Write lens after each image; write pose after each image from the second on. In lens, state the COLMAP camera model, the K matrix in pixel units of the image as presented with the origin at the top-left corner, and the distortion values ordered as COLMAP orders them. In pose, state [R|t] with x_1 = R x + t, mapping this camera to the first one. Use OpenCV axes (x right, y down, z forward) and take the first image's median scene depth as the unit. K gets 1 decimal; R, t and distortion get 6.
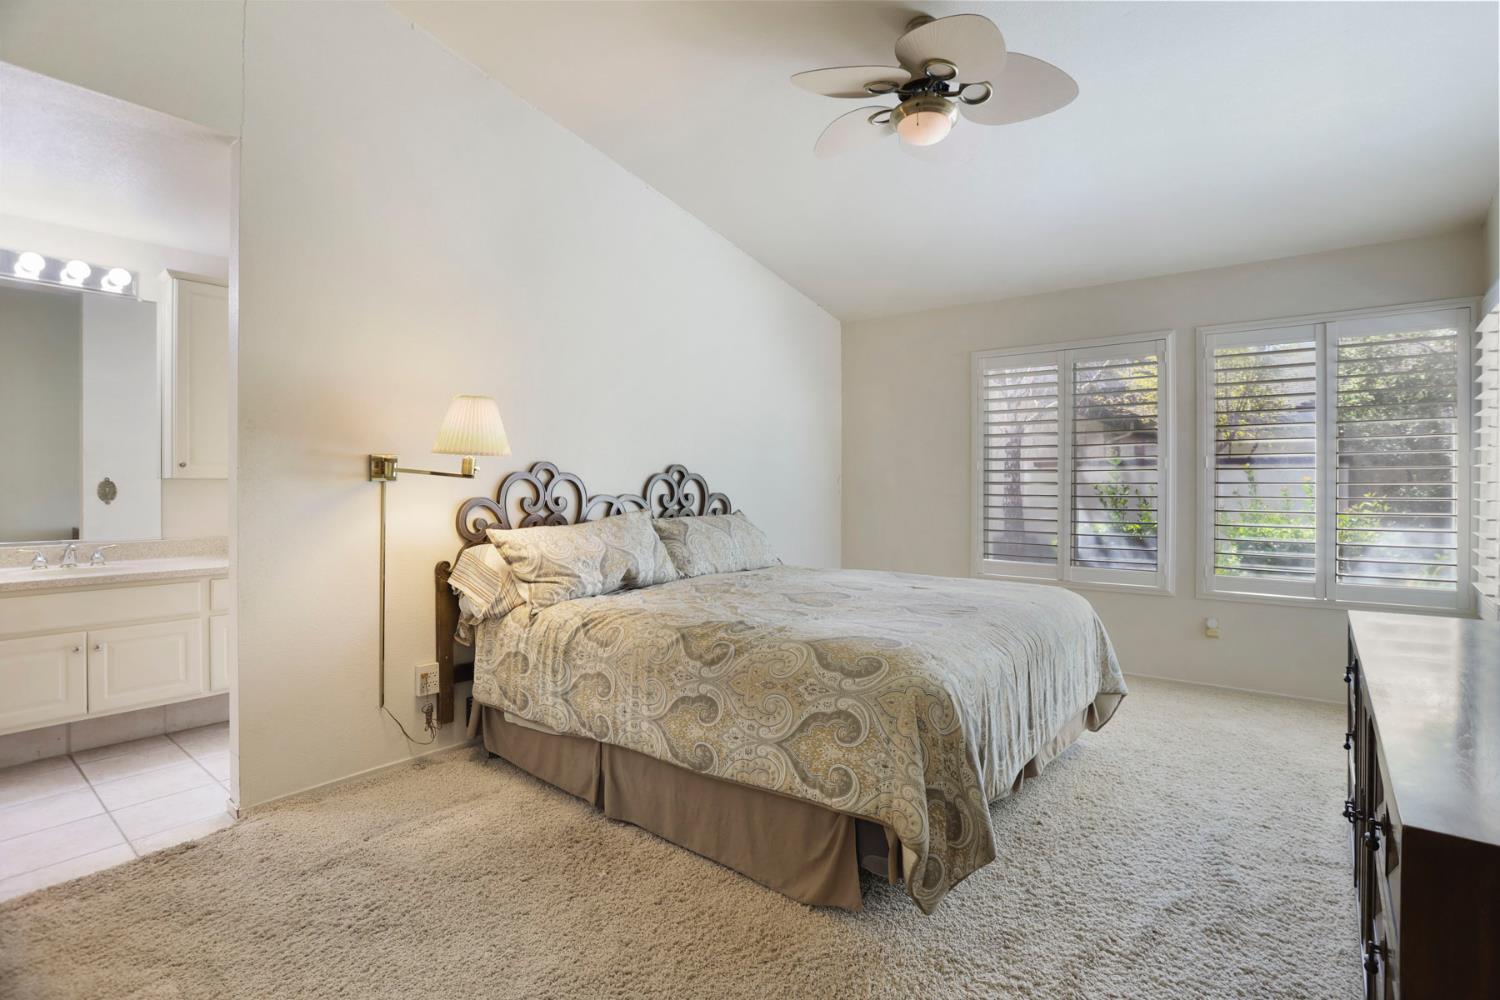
lens RADIAL K [[734.7, 0, 760.1], [0, 734.7, 475.3], [0, 0, 1]] dist [-0.061639, 0.019921]
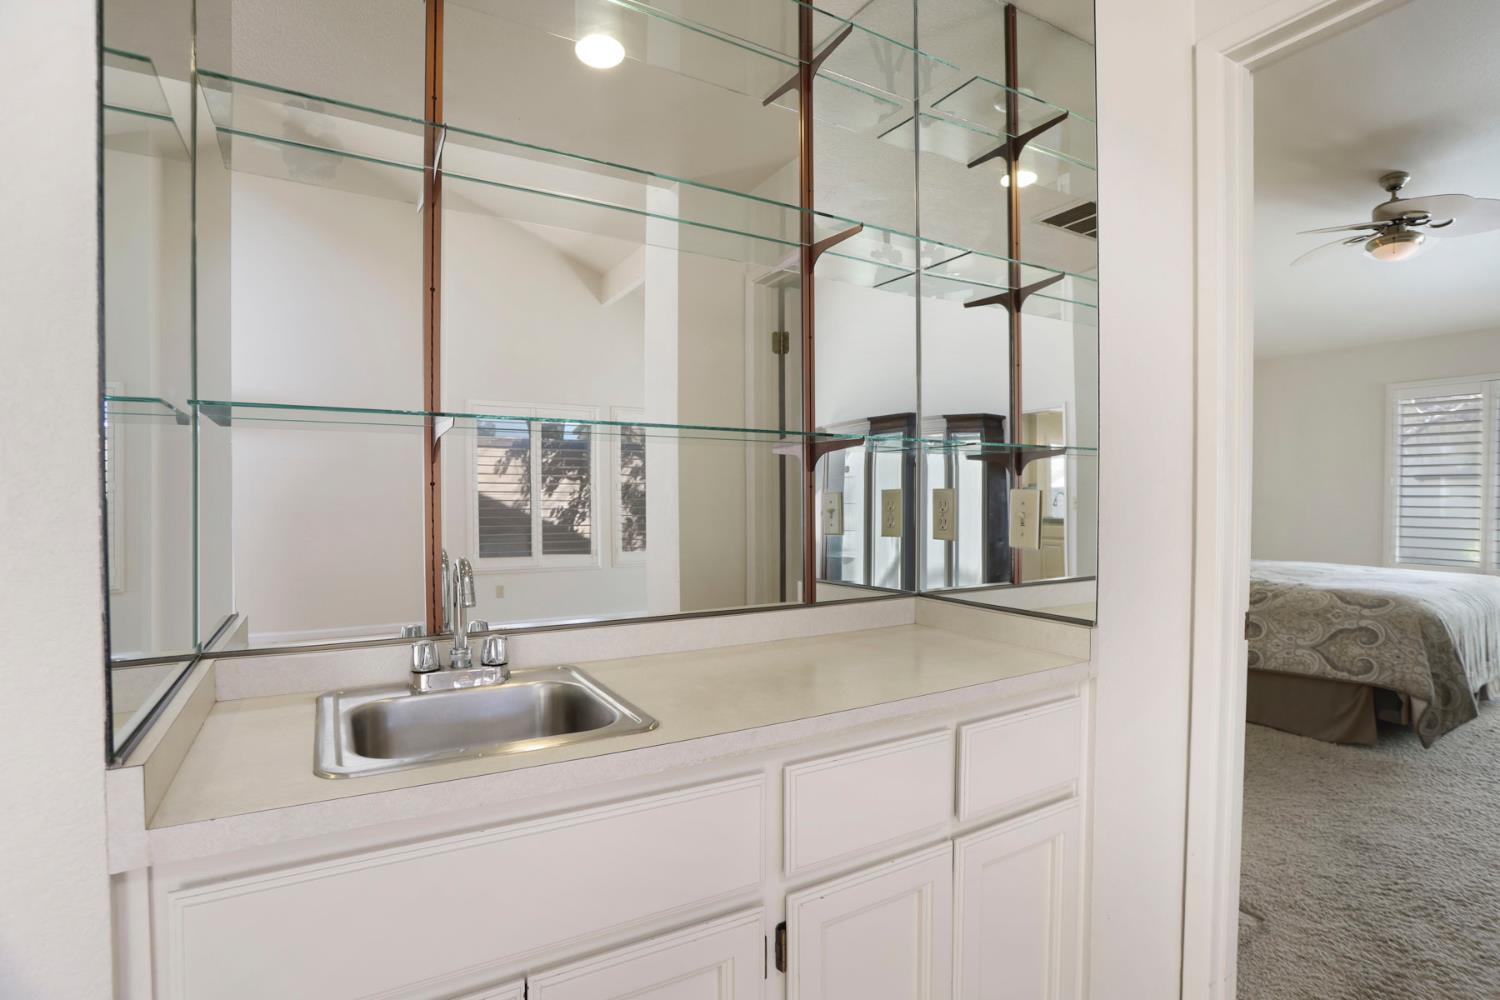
lens RADIAL K [[734.7, 0, 761.7], [0, 734.7, 502.1], [0, 0, 1]] dist [-0.061639, 0.019921]
pose [[0.934122, 0.003445, -0.356937, -0.611243], [0.003320, 0.999826, 0.018338, -0.007025], [0.356938, -0.018315, 0.933949, -1.053101]]
